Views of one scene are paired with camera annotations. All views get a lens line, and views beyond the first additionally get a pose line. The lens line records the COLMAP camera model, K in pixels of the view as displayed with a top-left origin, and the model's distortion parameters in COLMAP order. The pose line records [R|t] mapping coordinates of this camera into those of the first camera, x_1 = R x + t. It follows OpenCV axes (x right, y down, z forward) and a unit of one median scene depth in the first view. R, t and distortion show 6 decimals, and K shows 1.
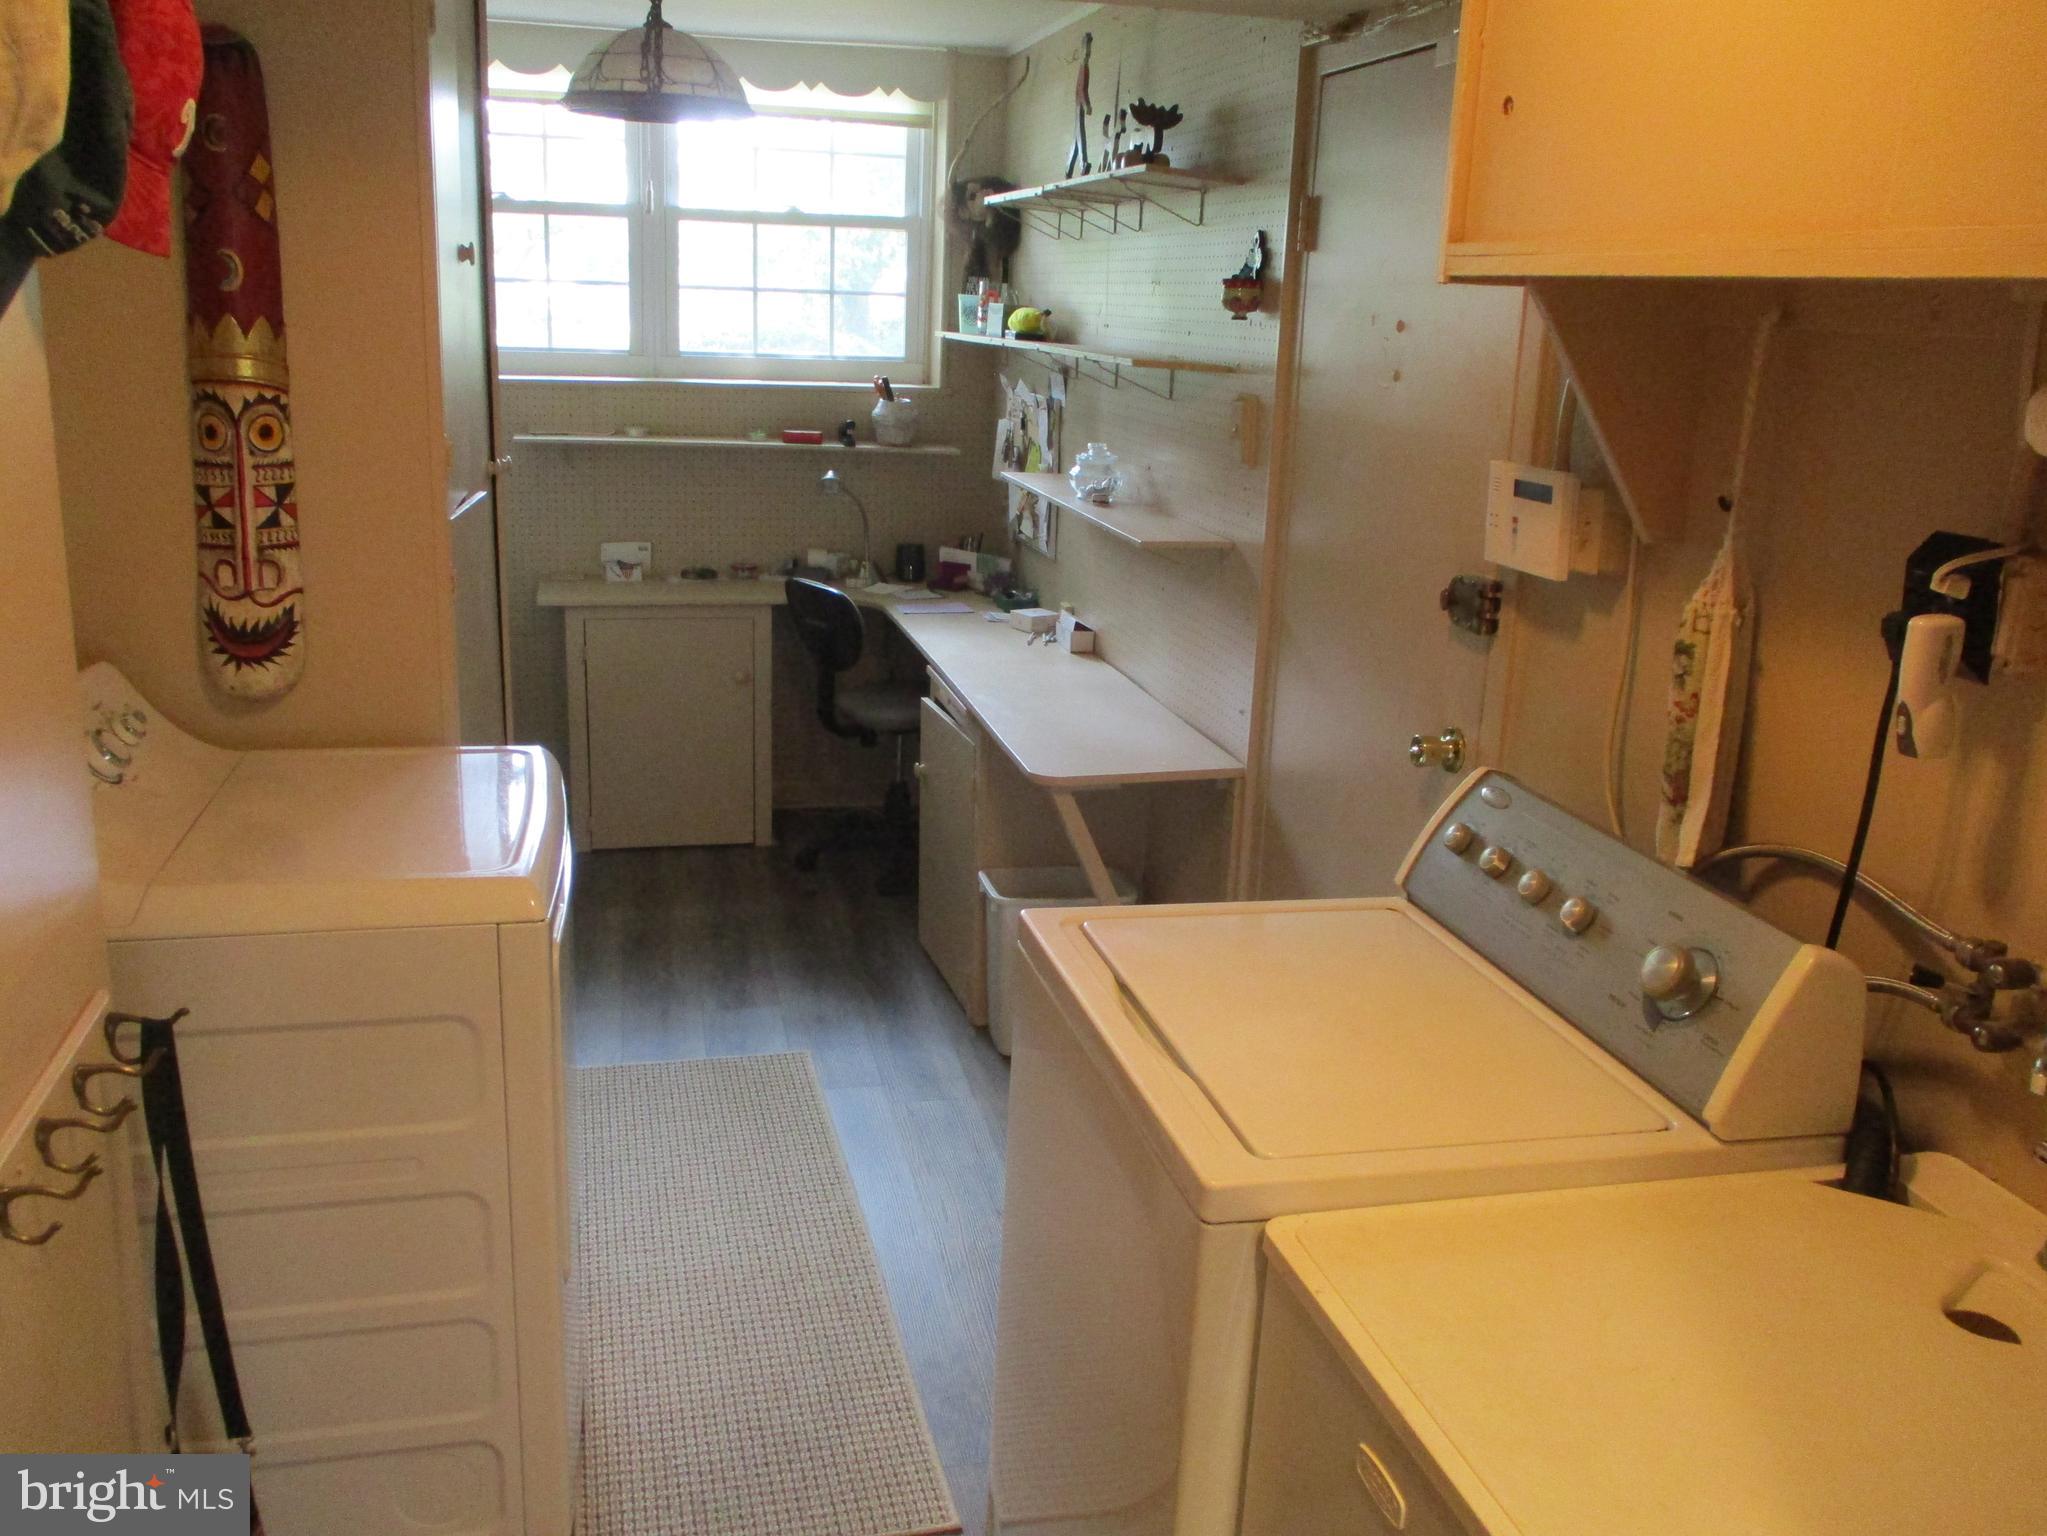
lens RADIAL K [[1715.6, 0, 1021.1], [0, 1715.6, 770.4], [0, 0, 1]] dist [-0.032926, 0.011296]
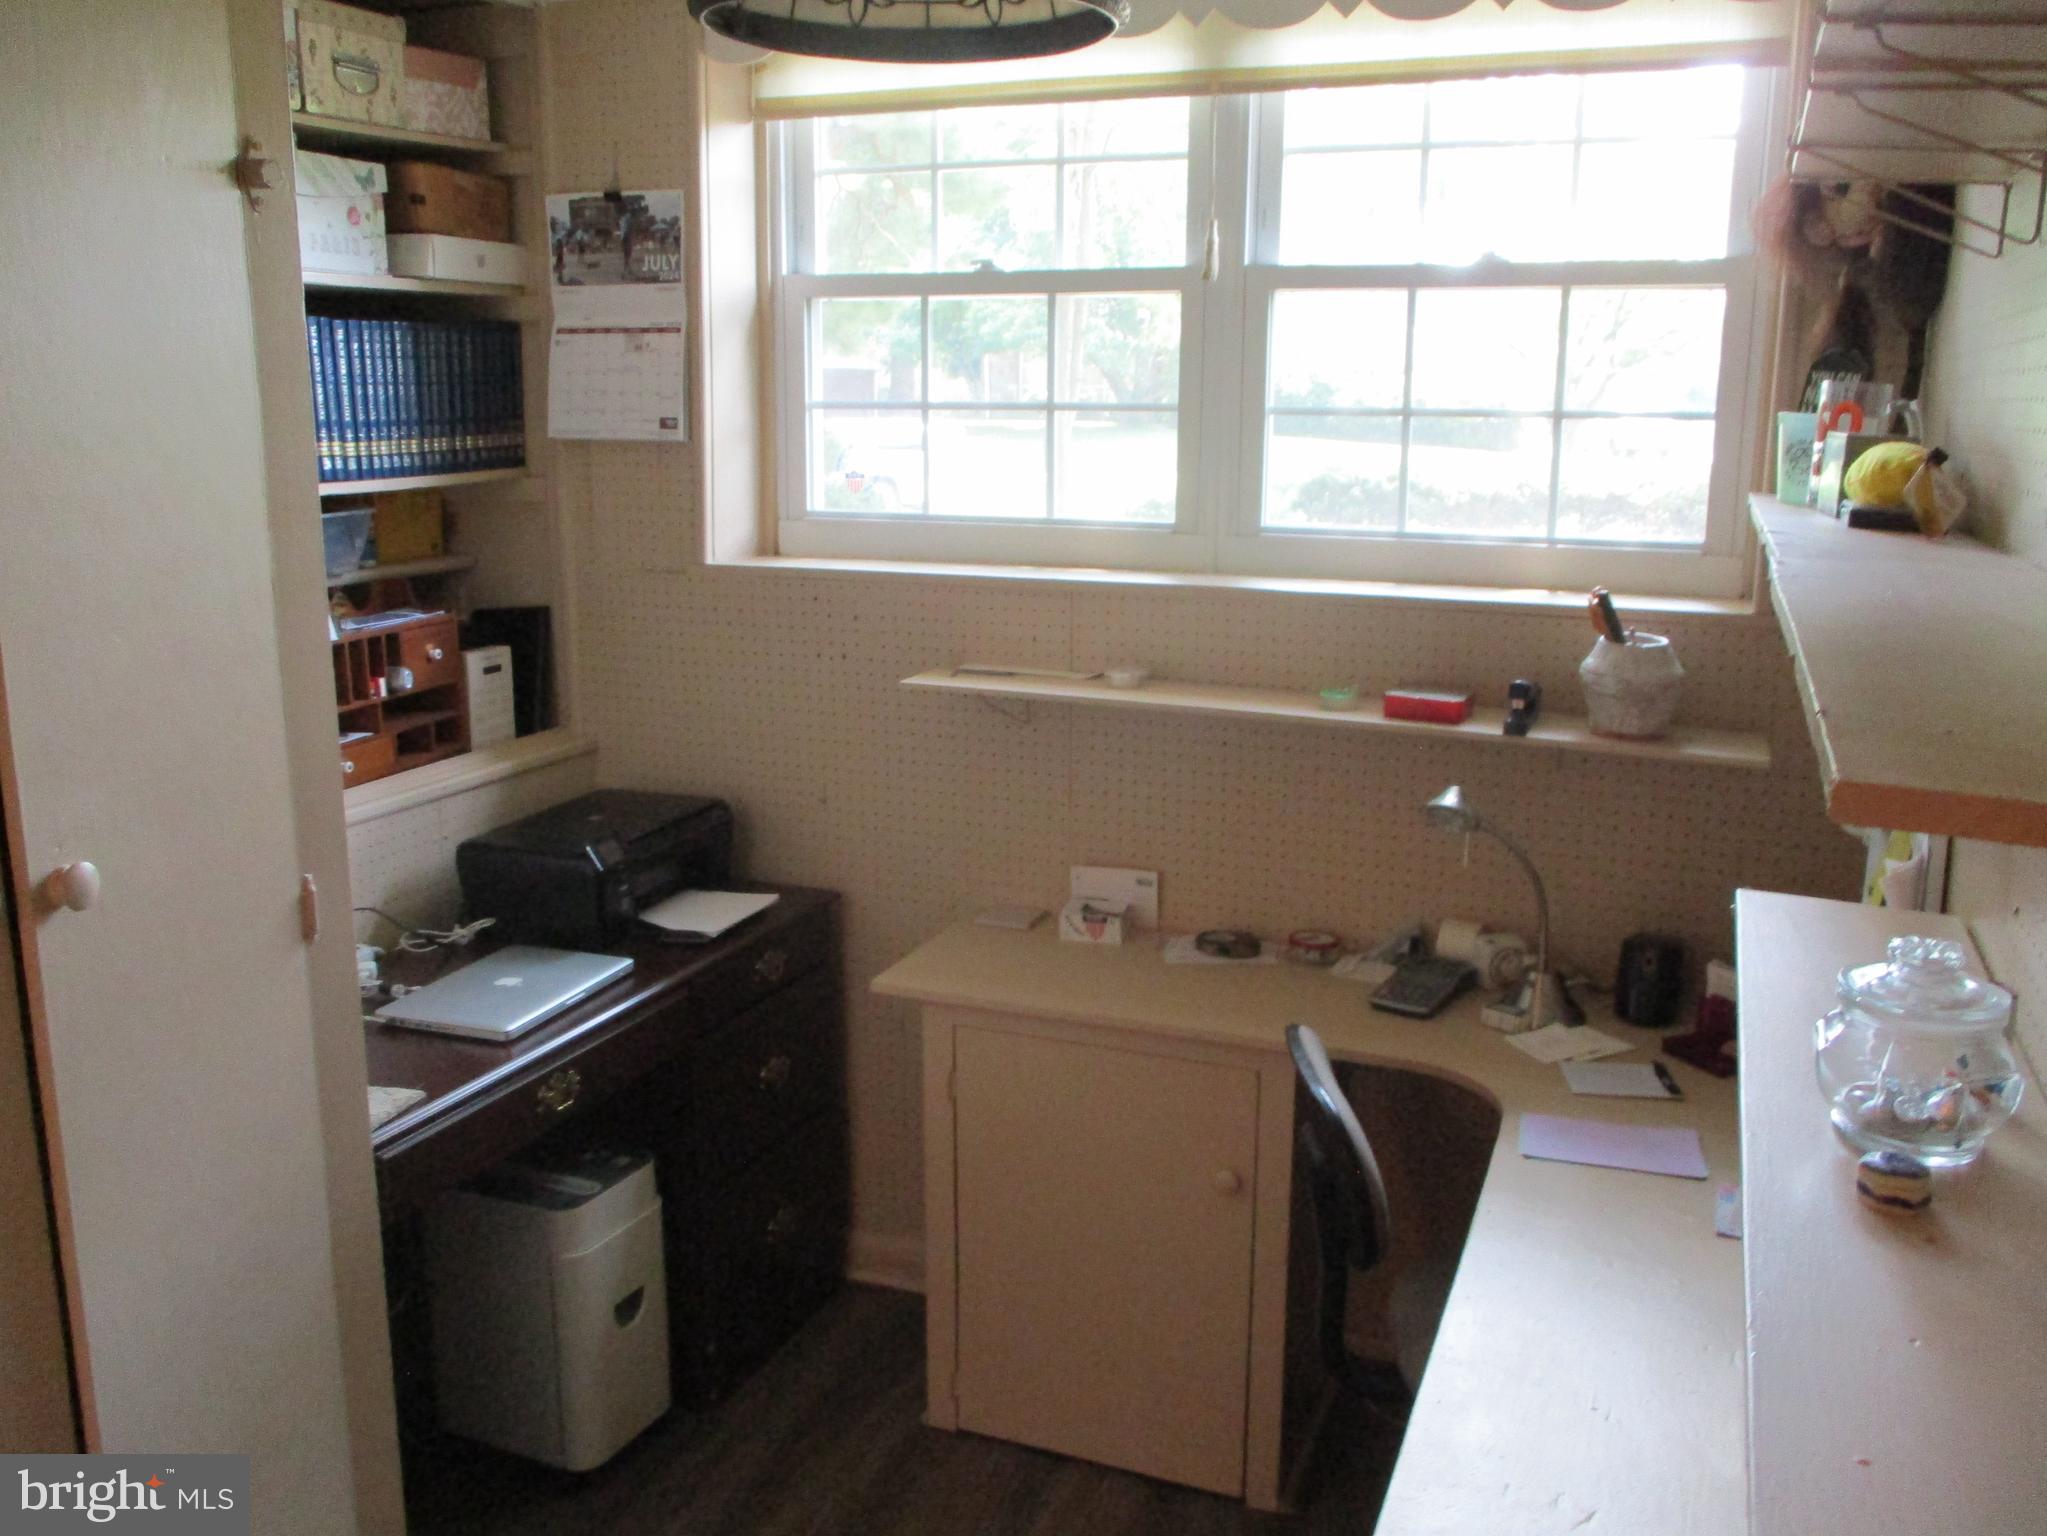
lens RADIAL K [[1715.6, 0, 1019.8], [0, 1715.6, 759.5], [0, 0, 1]] dist [-0.032926, 0.011296]
pose [[0.822523, 0.085954, -0.562200, 0.053057], [-0.130579, 0.990647, -0.039585, -0.143334], [0.553539, 0.105971, 0.826054, 0.525994]]
